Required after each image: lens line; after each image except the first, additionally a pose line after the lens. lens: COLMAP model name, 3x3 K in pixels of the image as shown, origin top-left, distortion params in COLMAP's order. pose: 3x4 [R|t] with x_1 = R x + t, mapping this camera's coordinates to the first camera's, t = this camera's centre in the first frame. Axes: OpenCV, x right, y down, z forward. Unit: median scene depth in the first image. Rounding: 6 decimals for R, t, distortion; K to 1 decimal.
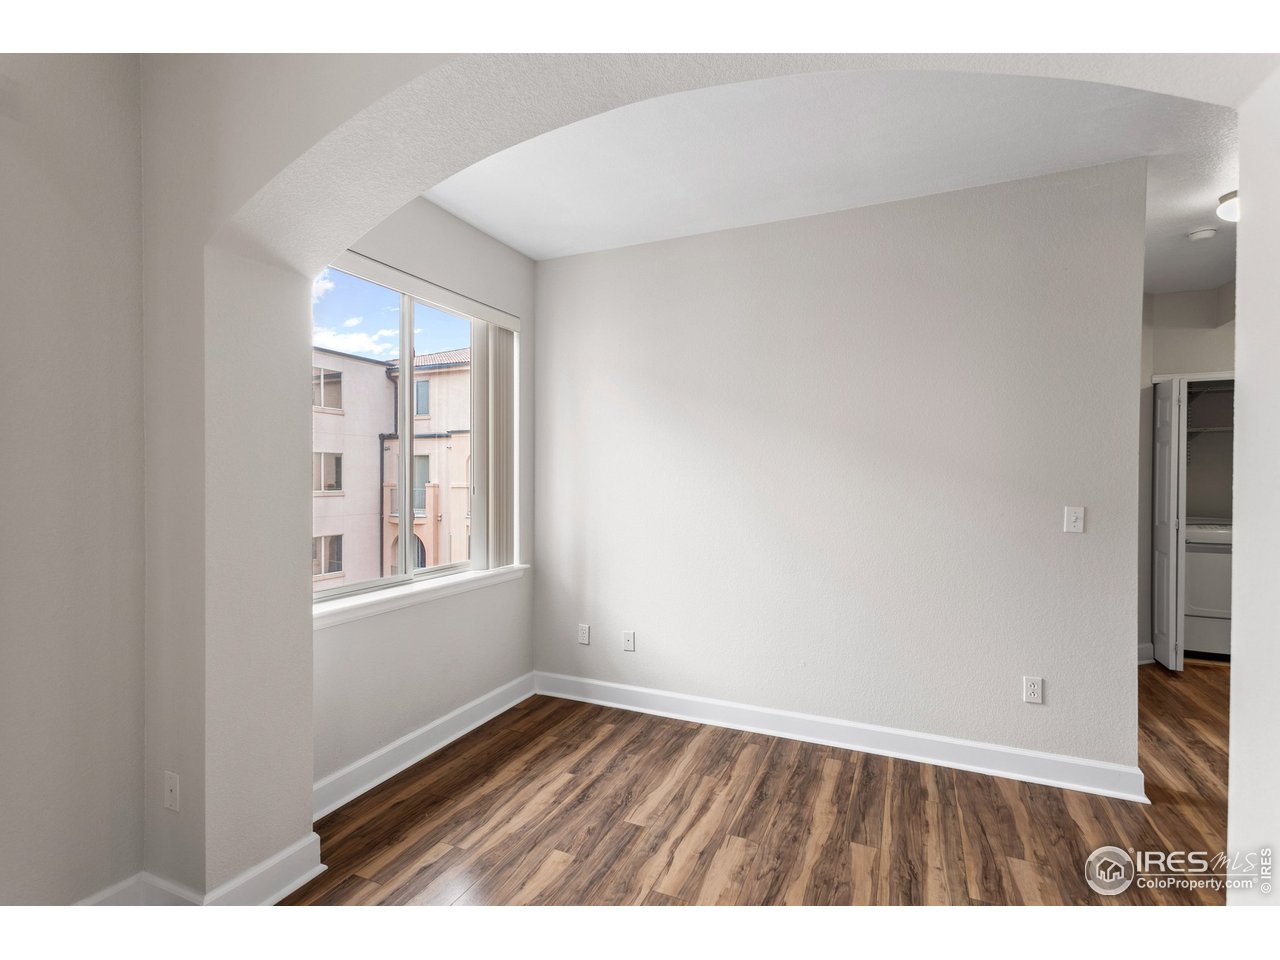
lens RADIAL K [[611.1, 0, 636.6], [0, 611.1, 477.0], [0, 0, 1]] dist [0.009260, 0.000738]
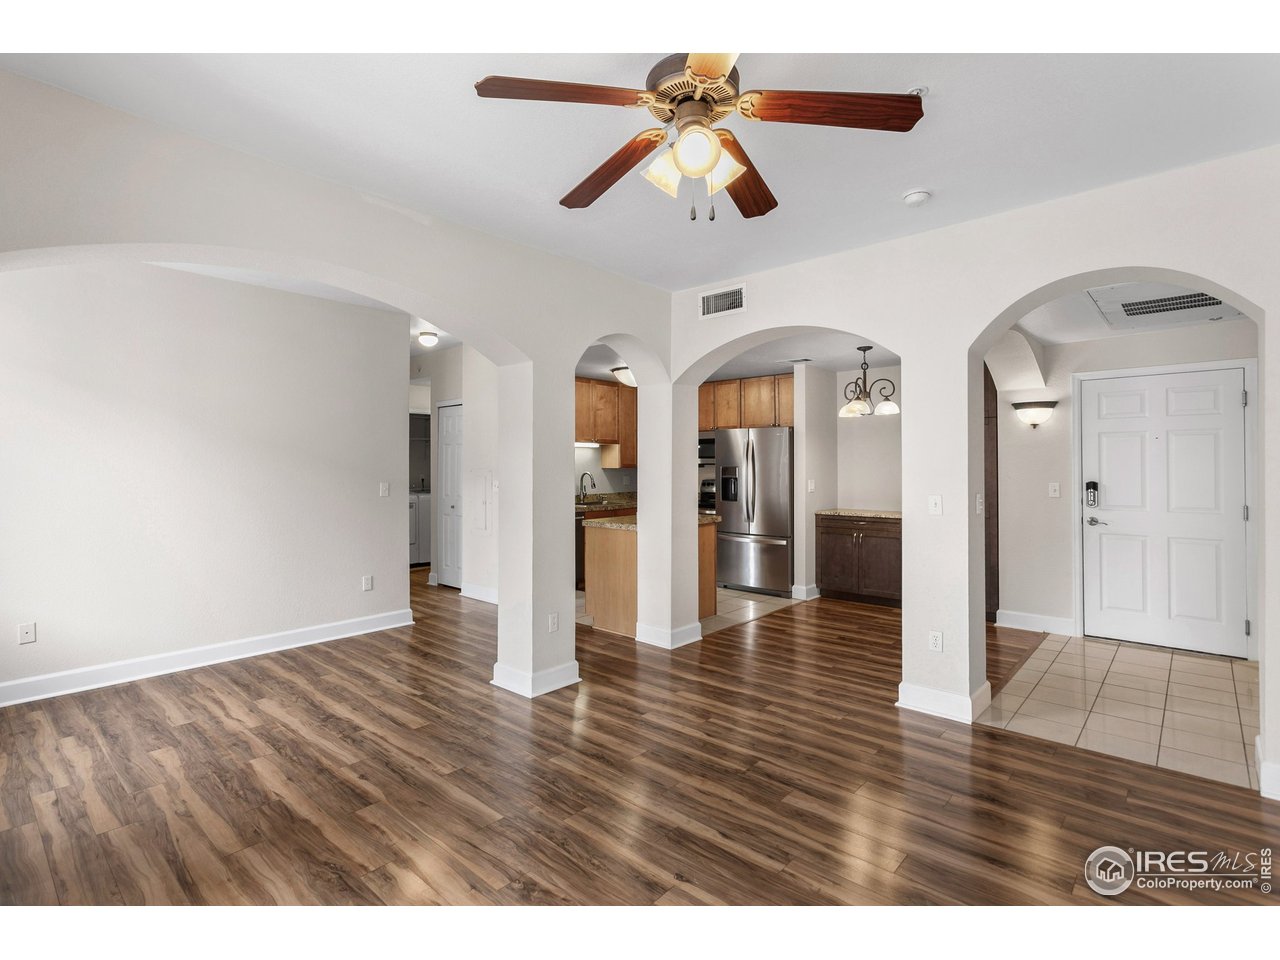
lens RADIAL K [[611.1, 0, 636.7], [0, 611.1, 470.2], [0, 0, 1]] dist [0.009260, 0.000738]
pose [[0.299159, -0.010445, 0.954146, -0.979051], [0.005608, 0.999942, 0.009188, -0.002338], [-0.954187, 0.002602, 0.299200, -0.358989]]
